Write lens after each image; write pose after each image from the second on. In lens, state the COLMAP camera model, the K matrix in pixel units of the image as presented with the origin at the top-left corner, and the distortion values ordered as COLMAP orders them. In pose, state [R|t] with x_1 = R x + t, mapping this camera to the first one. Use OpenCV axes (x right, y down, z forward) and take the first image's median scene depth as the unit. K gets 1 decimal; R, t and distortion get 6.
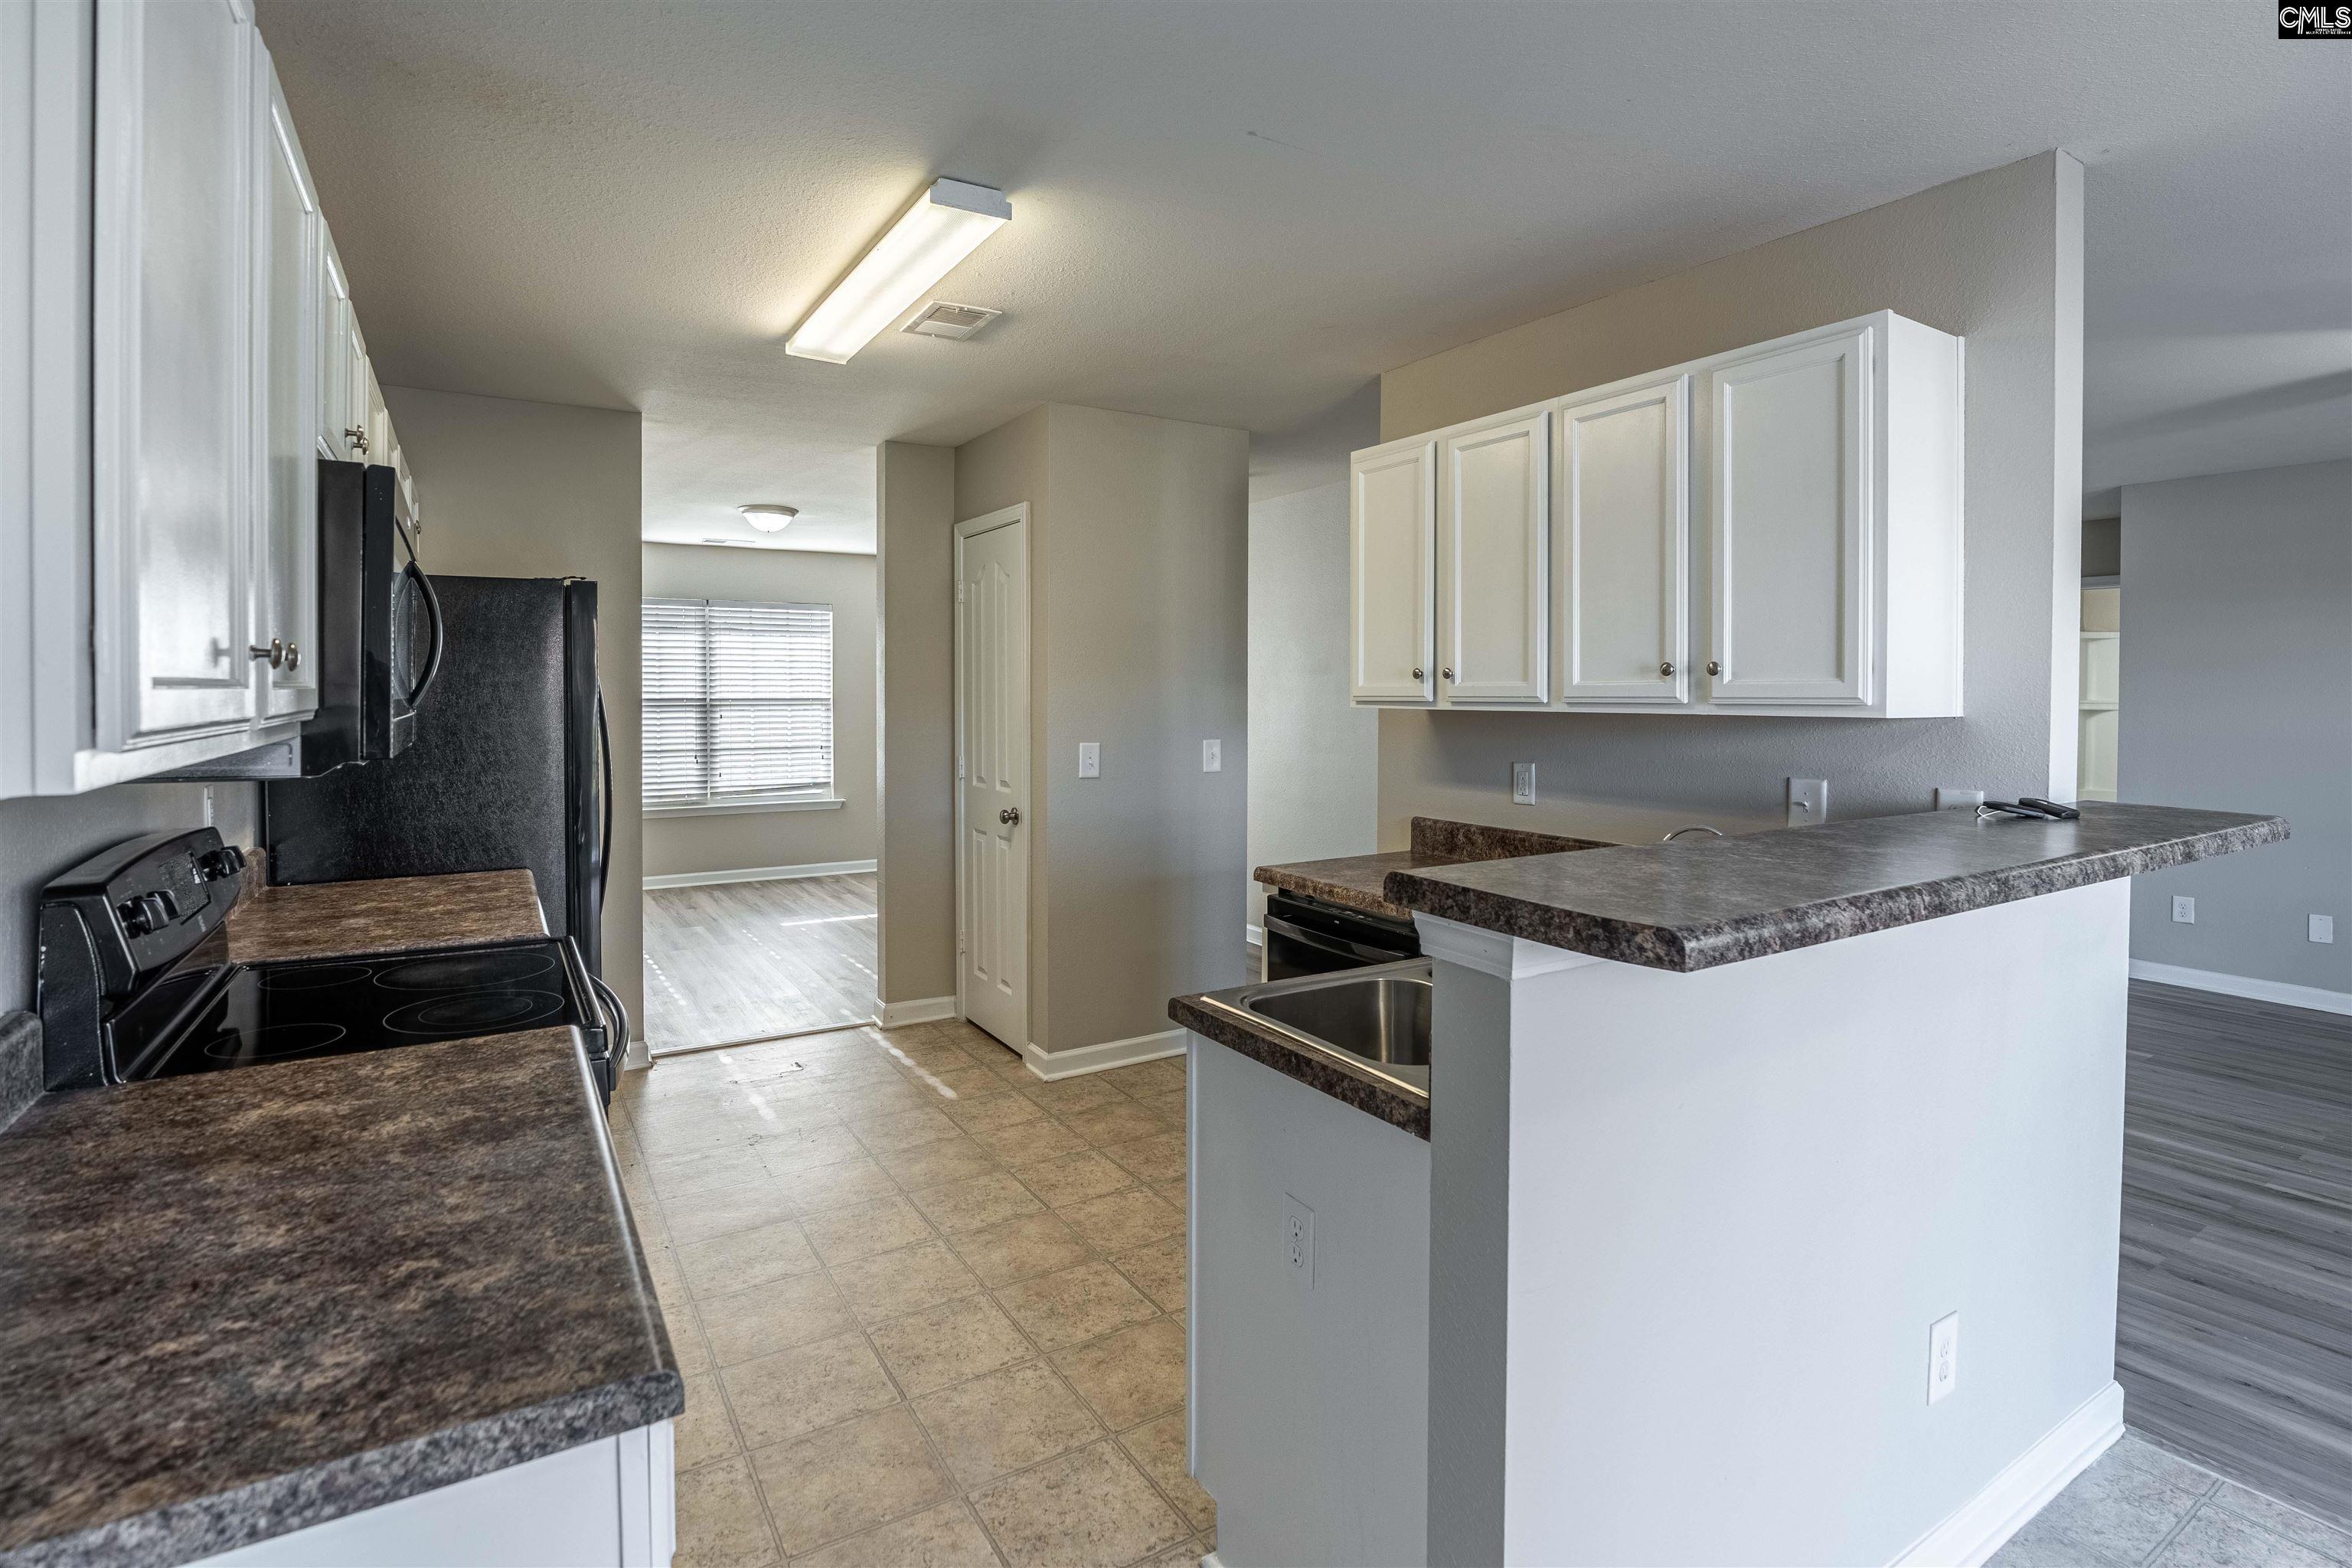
lens RADIAL K [[1138.7, 0, 1203.4], [0, 1138.7, 725.5], [0, 0, 1]] dist [-0.029696, 0.006463]
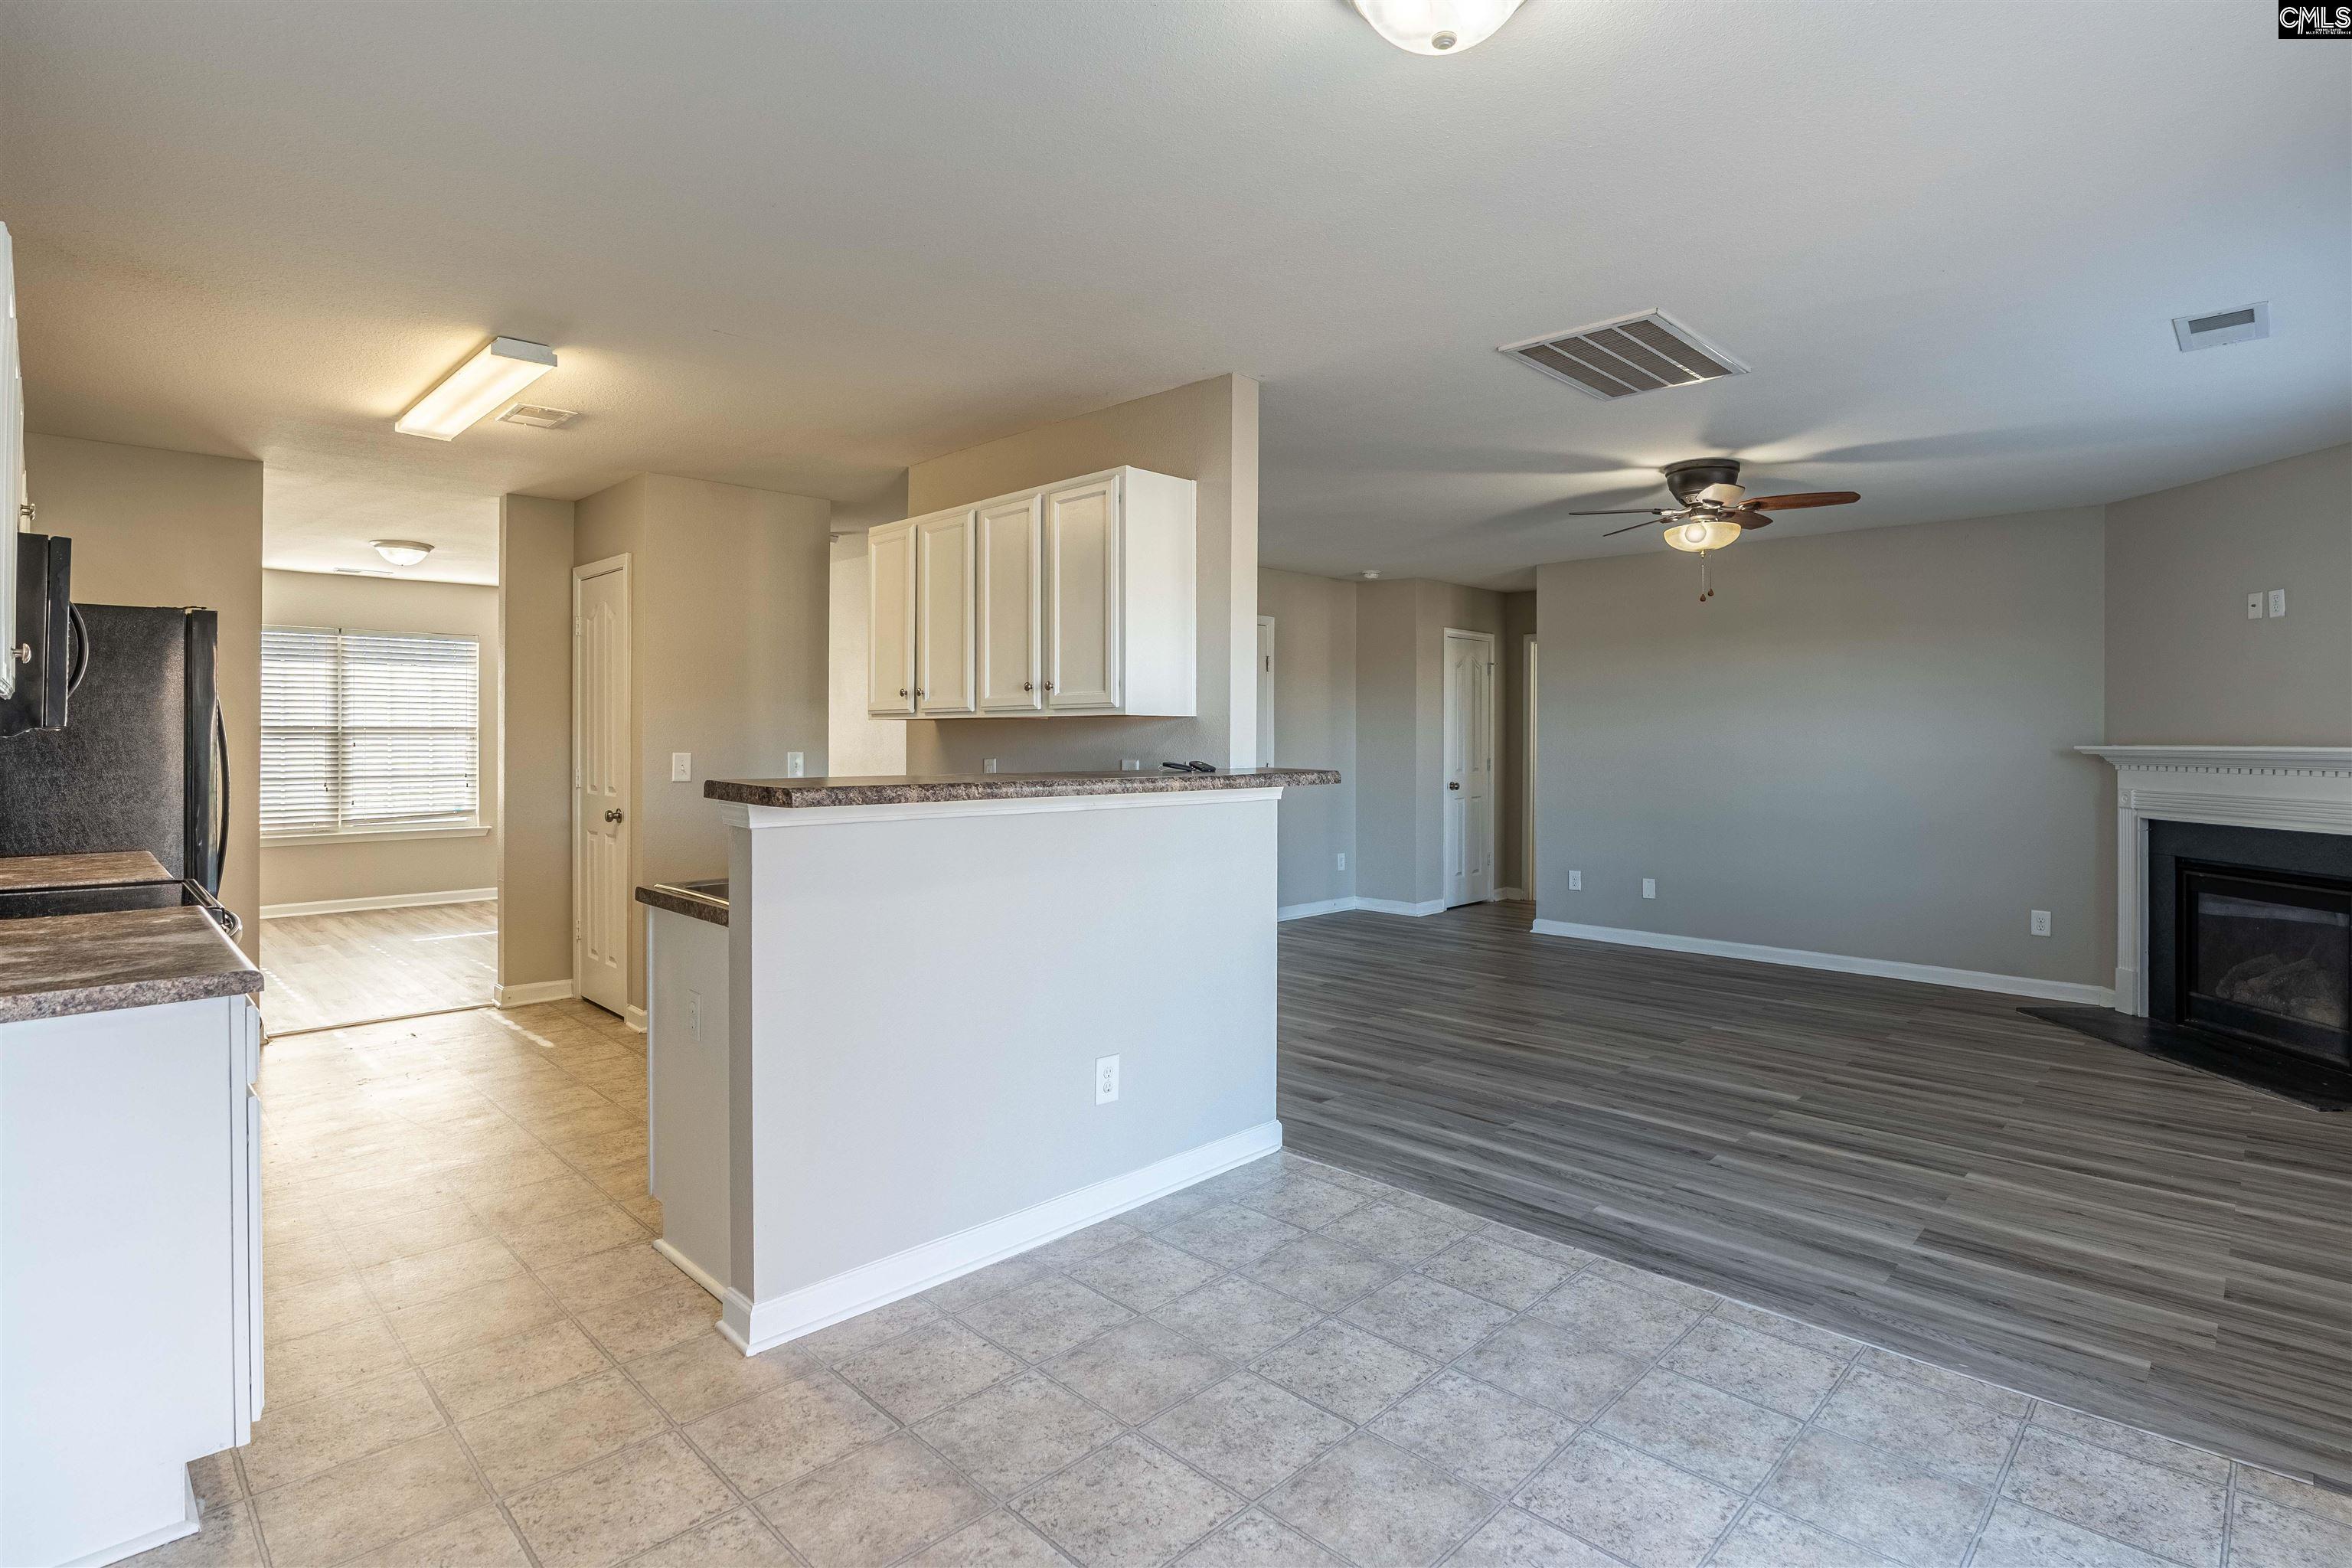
lens RADIAL K [[1138.7, 0, 1194.3], [0, 1138.7, 744.7], [0, 0, 1]] dist [-0.029696, 0.006463]
pose [[0.973547, -0.001041, 0.228486, 0.200048], [0.005522, 0.999805, -0.018973, 0.041904], [-0.228421, 0.019733, 0.973362, -0.384373]]
